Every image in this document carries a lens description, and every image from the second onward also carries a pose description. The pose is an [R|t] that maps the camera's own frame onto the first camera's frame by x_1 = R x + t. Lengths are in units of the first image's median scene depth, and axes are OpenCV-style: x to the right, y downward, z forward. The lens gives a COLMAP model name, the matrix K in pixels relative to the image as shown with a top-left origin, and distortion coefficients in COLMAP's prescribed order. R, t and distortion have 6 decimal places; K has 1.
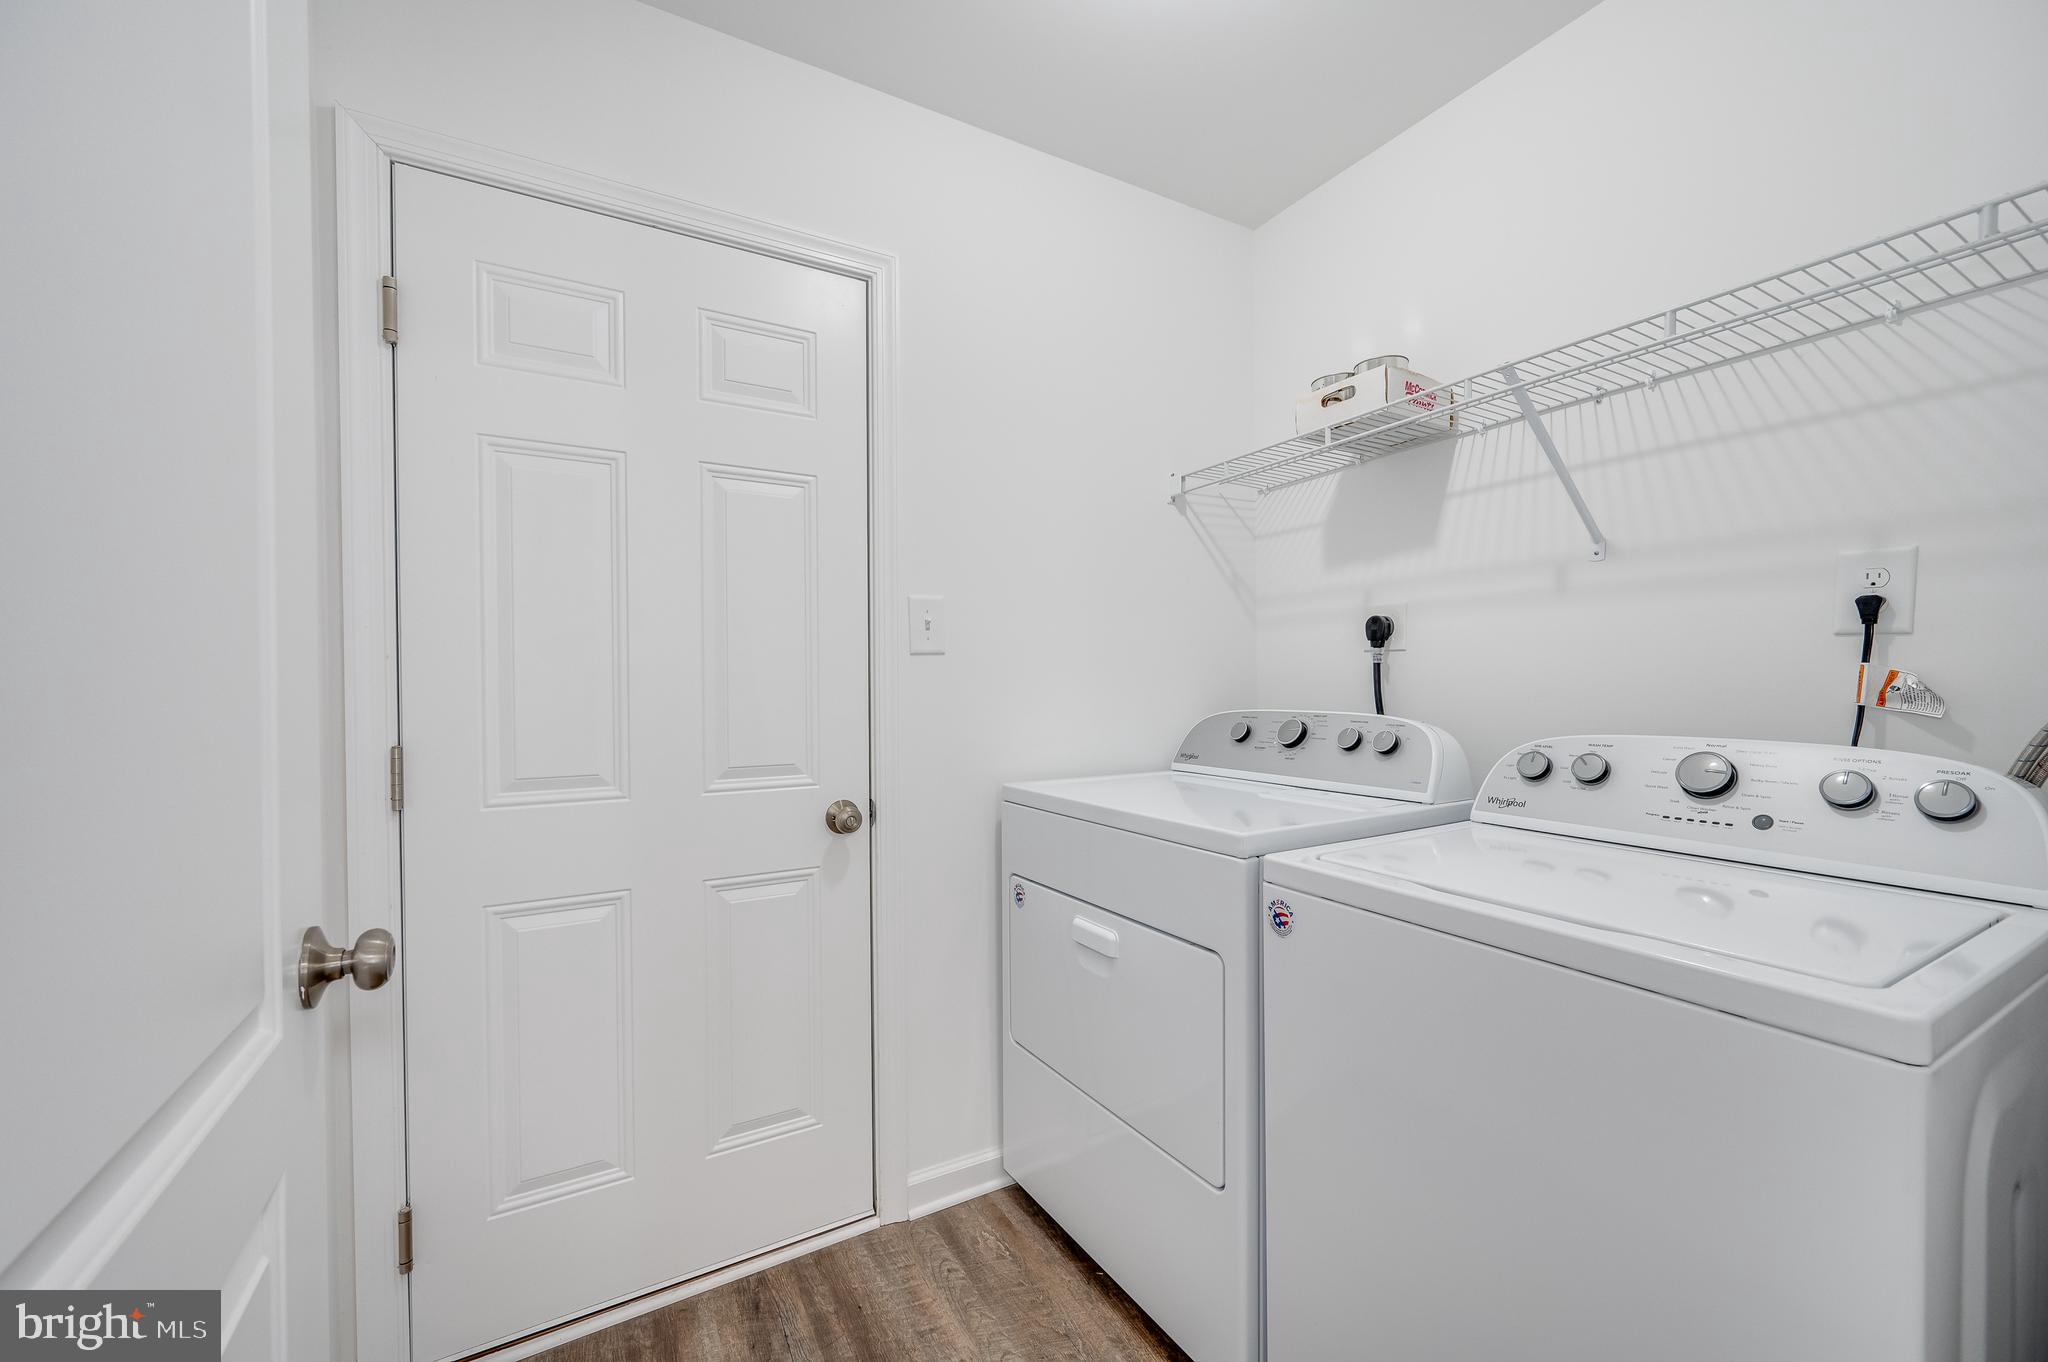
lens RADIAL K [[900.7, 0, 1030.0], [0, 900.7, 689.2], [0, 0, 1]] dist [-0.000618, -0.000001]
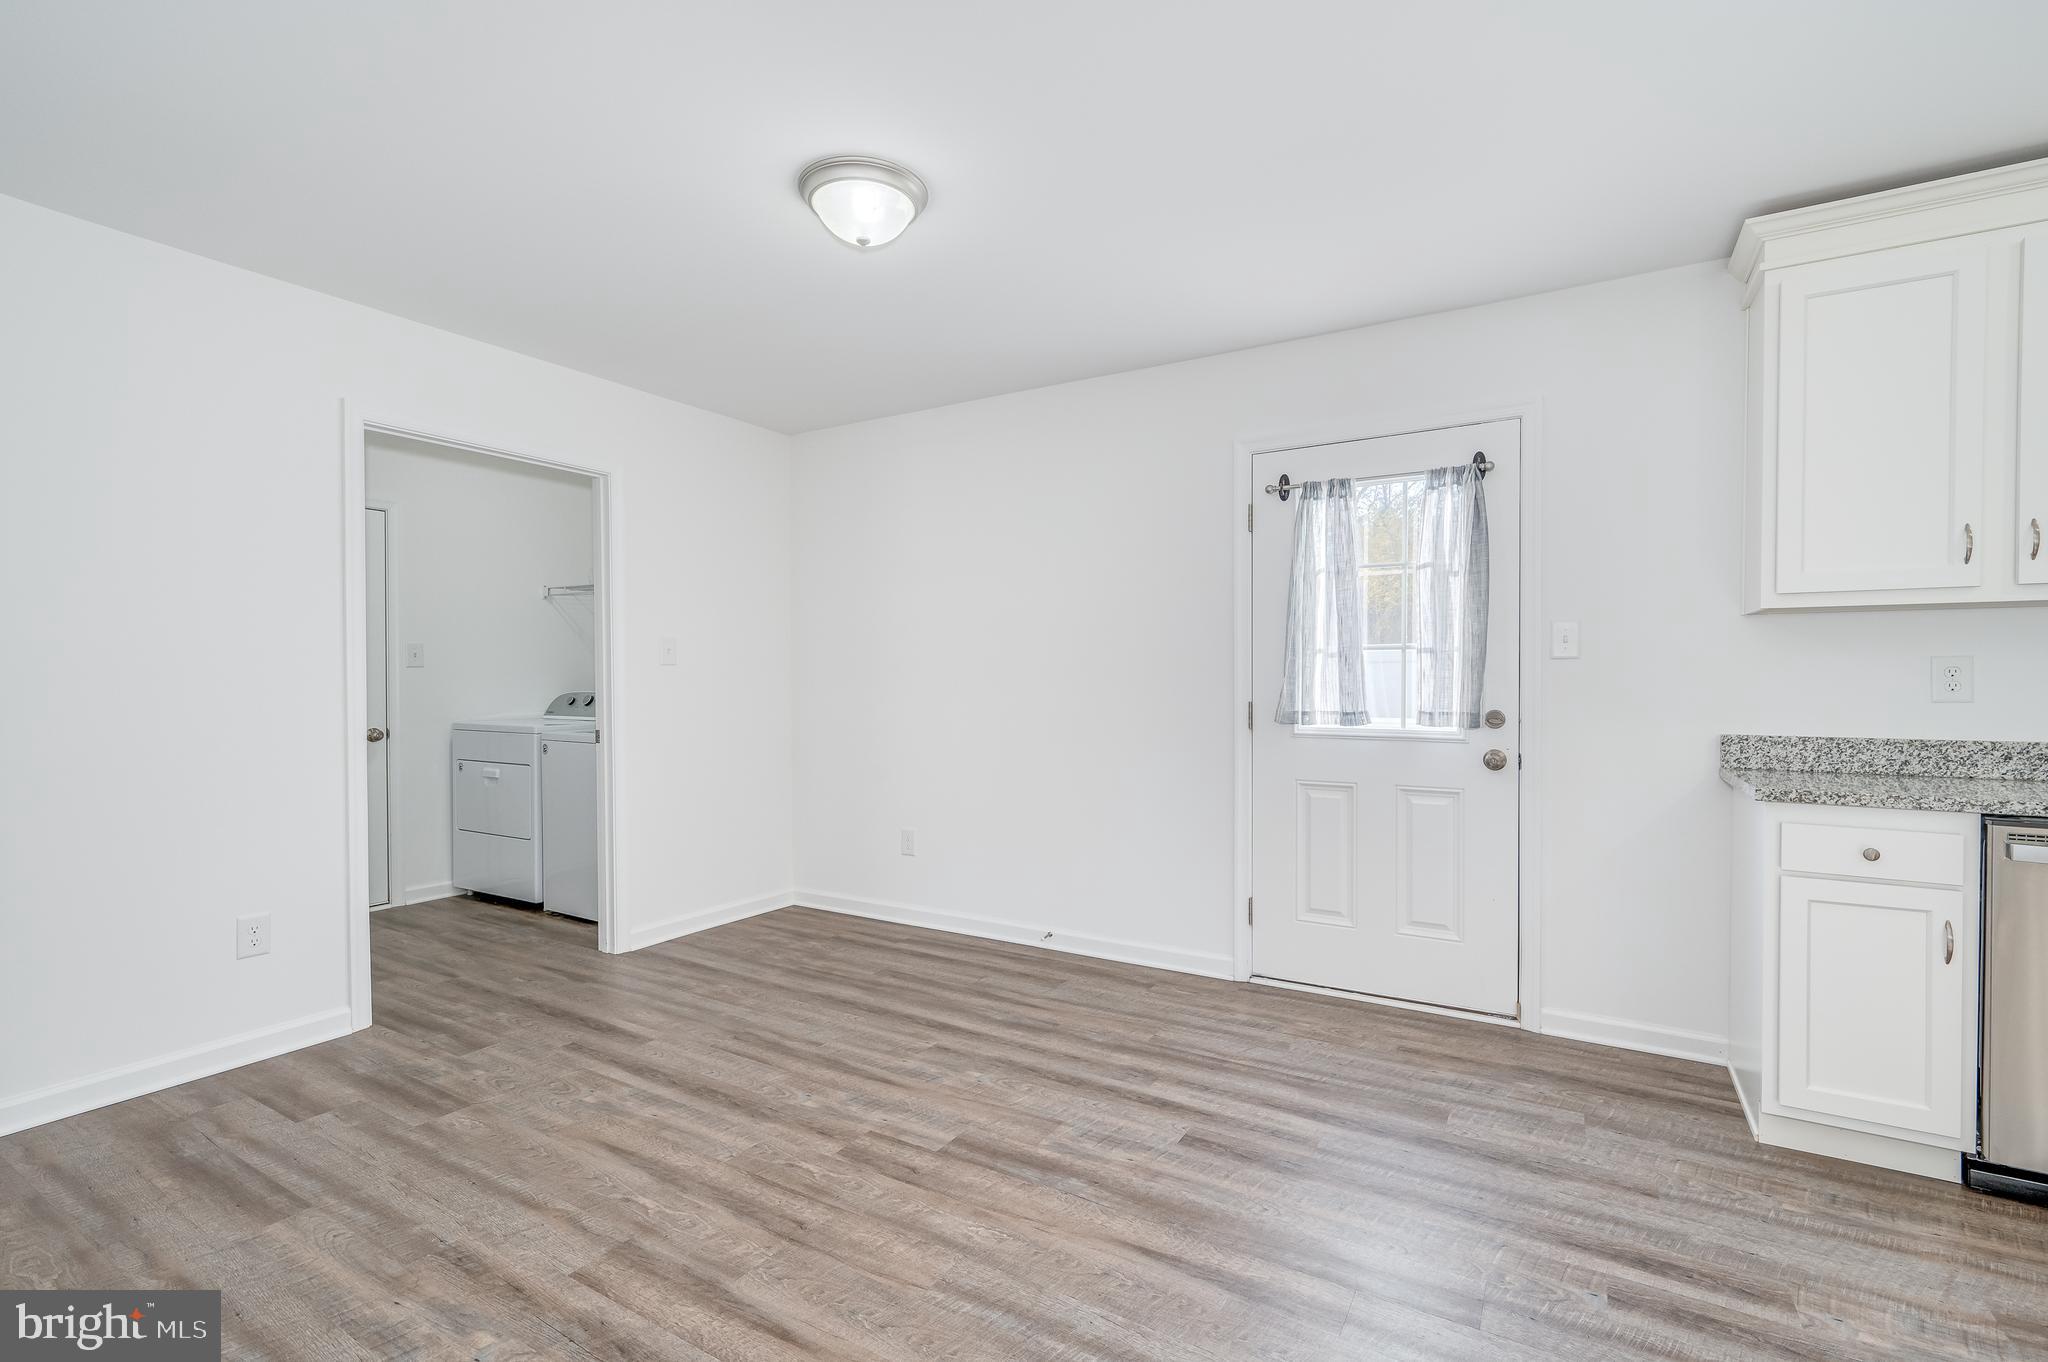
lens RADIAL K [[900.7, 0, 1030.0], [0, 900.7, 689.2], [0, 0, 1]] dist [-0.000618, -0.000001]
pose [[0.875536, -0.008591, 0.483076, 0.165907], [0.010111, 0.999949, -0.000543, 0.034754], [-0.483047, 0.005360, 0.875578, -1.928372]]
